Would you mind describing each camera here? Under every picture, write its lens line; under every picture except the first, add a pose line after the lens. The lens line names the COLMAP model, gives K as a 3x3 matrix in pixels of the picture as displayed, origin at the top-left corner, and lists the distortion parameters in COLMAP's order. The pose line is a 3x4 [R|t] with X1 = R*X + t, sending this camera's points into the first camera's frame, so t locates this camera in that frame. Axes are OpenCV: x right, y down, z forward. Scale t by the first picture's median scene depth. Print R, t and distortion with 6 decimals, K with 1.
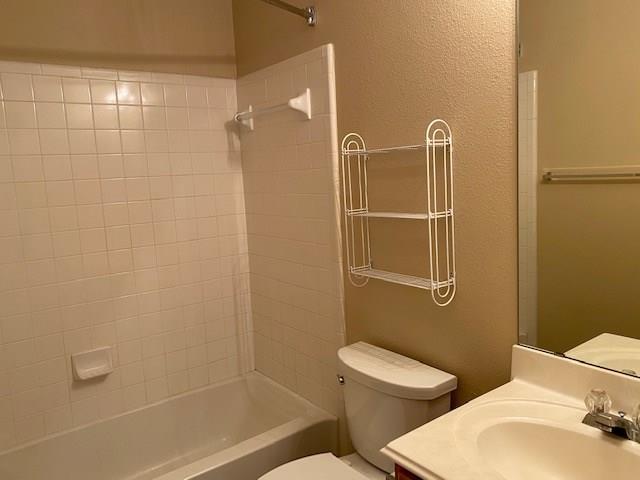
lens RADIAL K [[488.4, 0, 315.1], [0, 488.4, 235.3], [0, 0, 1]] dist [0.071097, -0.086320]
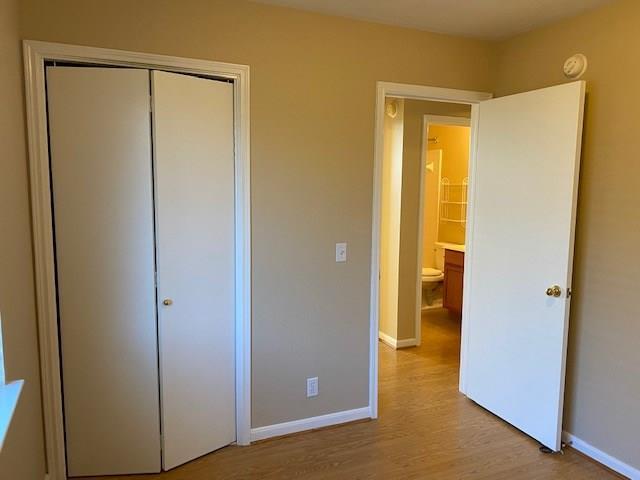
lens RADIAL K [[488.4, 0, 315.1], [0, 488.4, 235.3], [0, 0, 1]] dist [0.071097, -0.086320]
pose [[0.974642, 0.088024, -0.205729, -0.065199], [-0.090083, 0.995934, -0.000645, 0.258262], [0.204836, 0.019161, 0.978609, -2.413929]]
